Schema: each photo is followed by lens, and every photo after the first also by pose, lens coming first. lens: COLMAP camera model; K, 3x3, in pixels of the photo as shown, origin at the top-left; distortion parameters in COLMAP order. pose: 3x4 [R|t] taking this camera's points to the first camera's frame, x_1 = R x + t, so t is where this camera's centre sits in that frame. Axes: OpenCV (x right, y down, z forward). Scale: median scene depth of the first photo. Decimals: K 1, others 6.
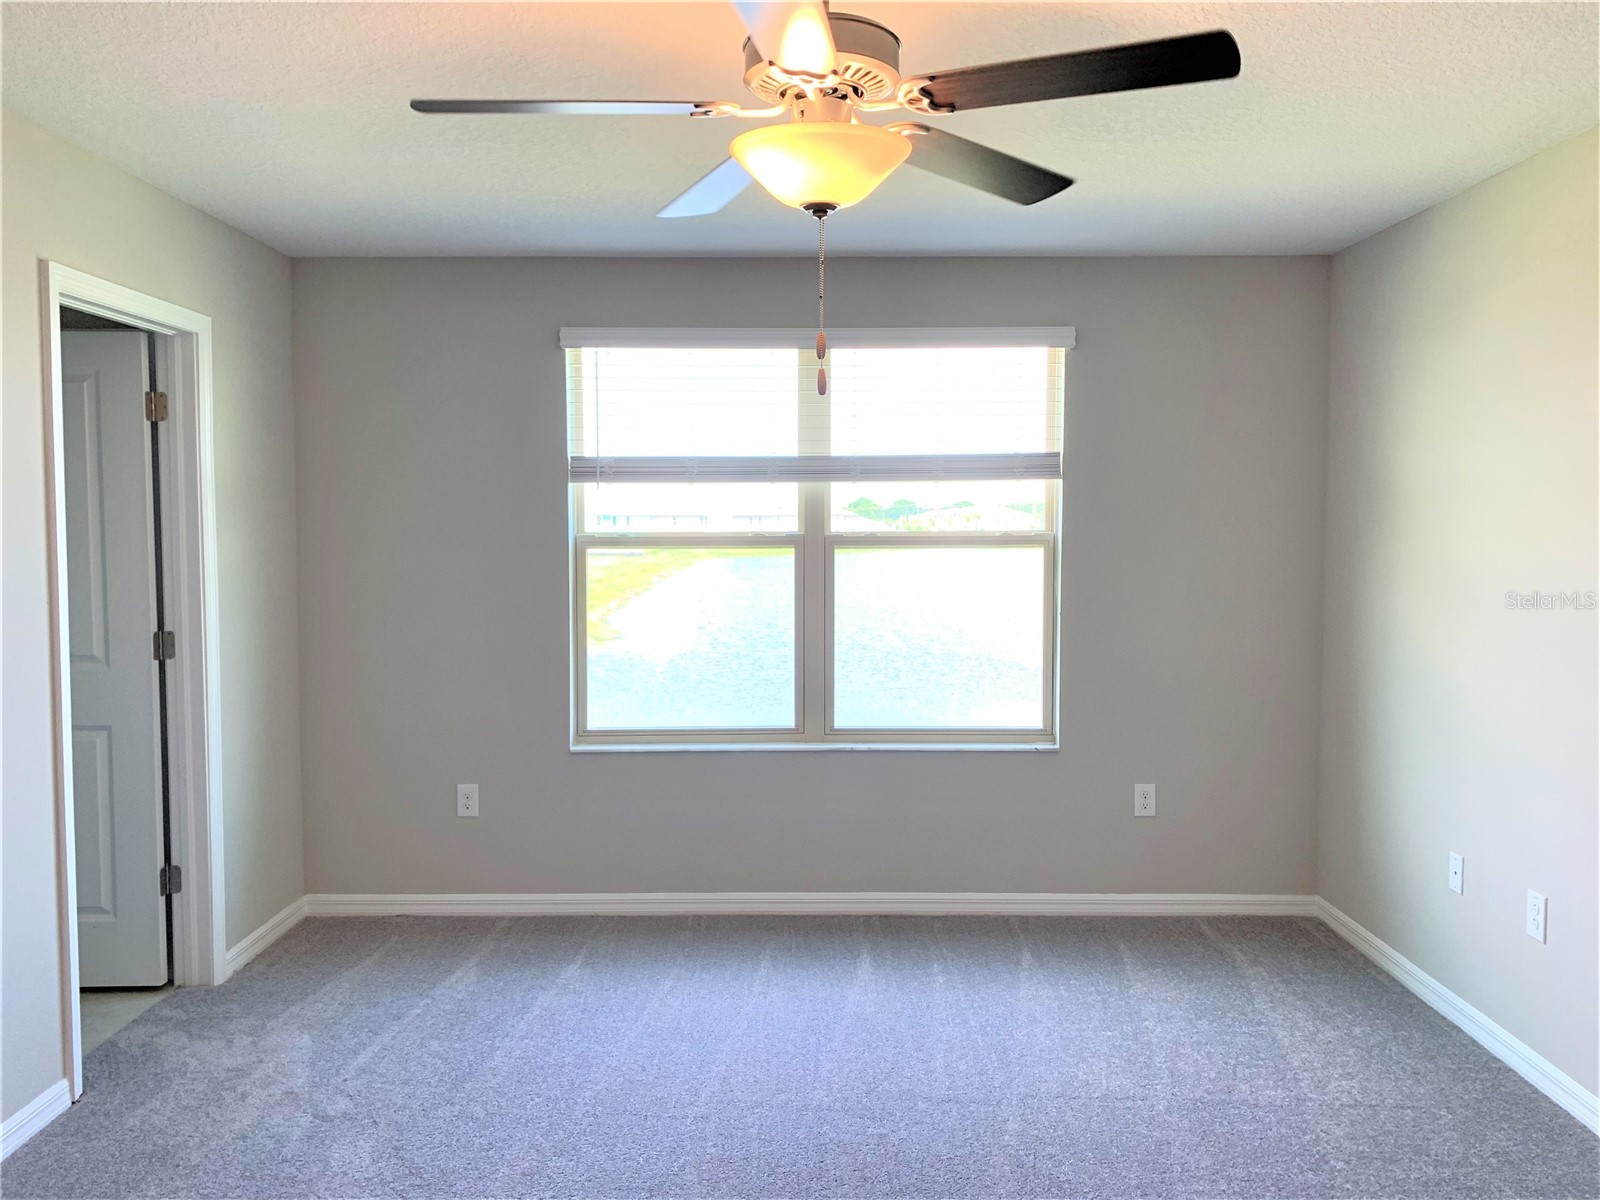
lens RADIAL K [[1274.3, 0, 758.5], [0, 1274.3, 569.4], [0, 0, 1]] dist [0.029164, -0.051862]
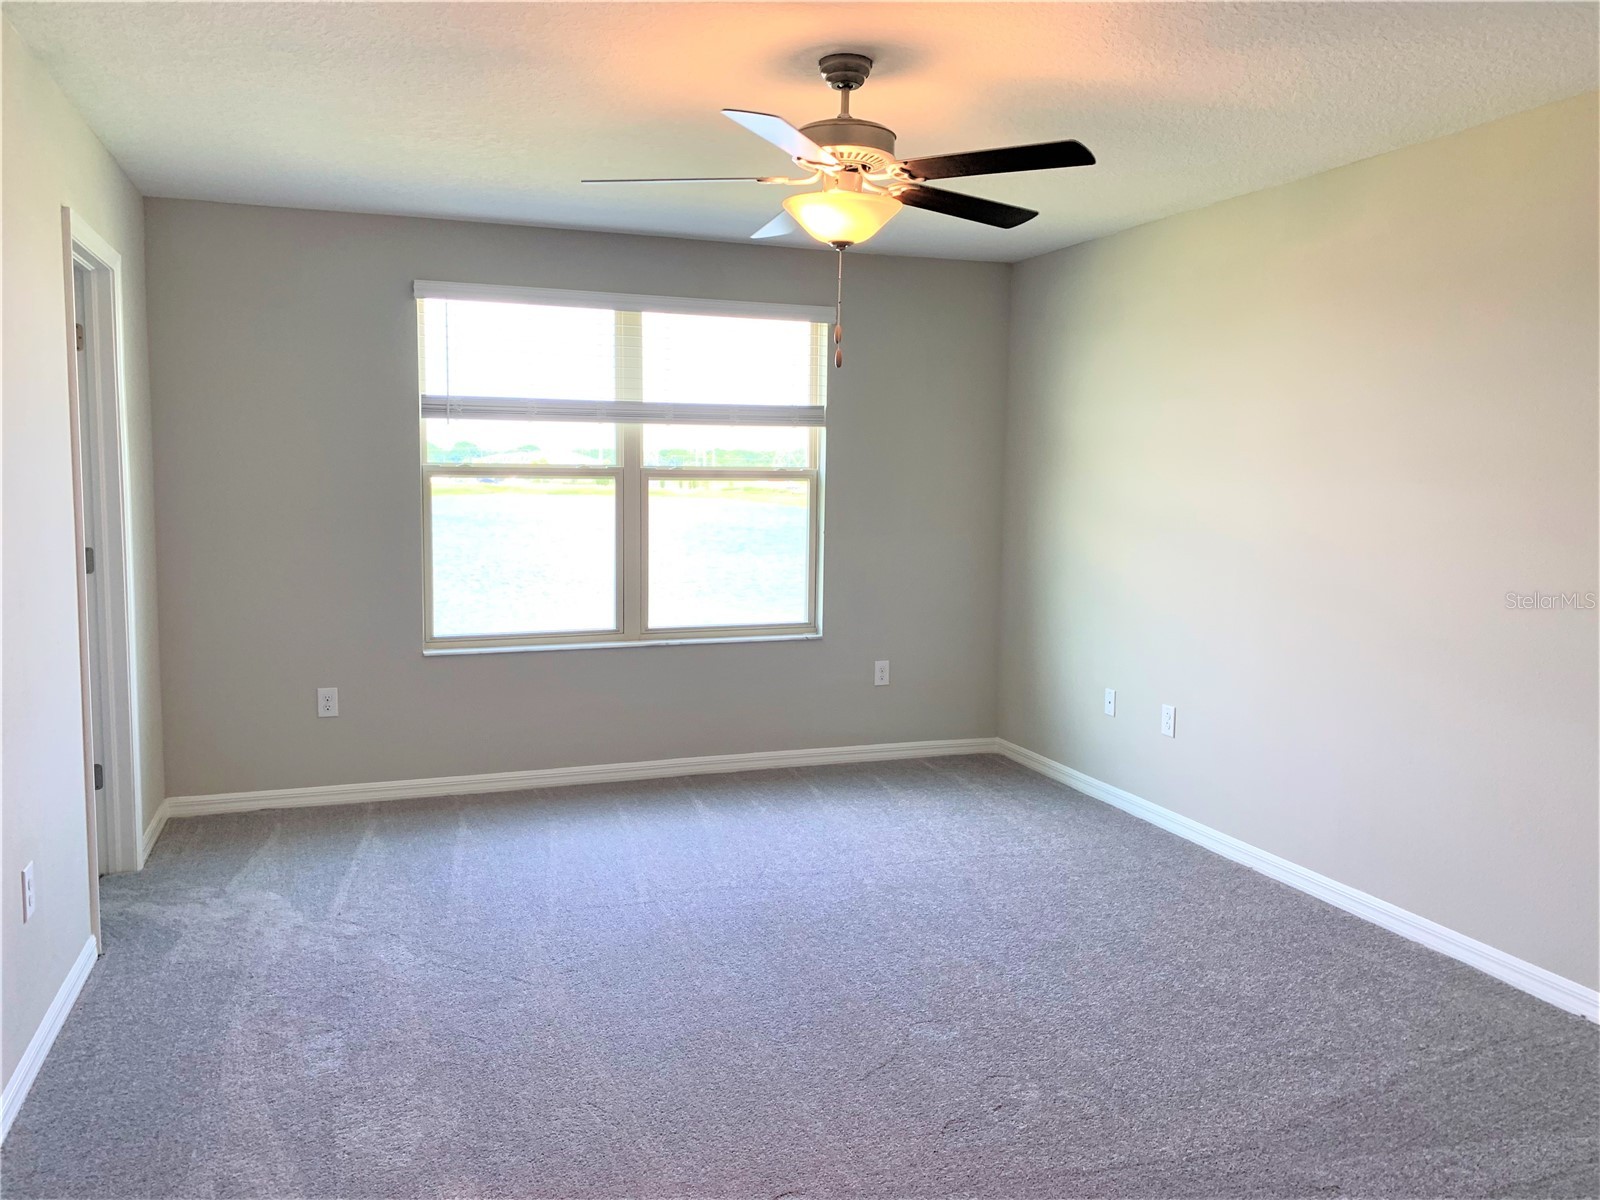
lens RADIAL K [[1274.3, 0, 783.0], [0, 1274.3, 581.5], [0, 0, 1]] dist [0.029164, -0.051862]
pose [[0.935755, -0.017669, 0.352207, -0.254077], [-0.000859, 0.998627, 0.052378, 0.017020], [-0.352649, -0.049316, 0.934455, -0.184282]]
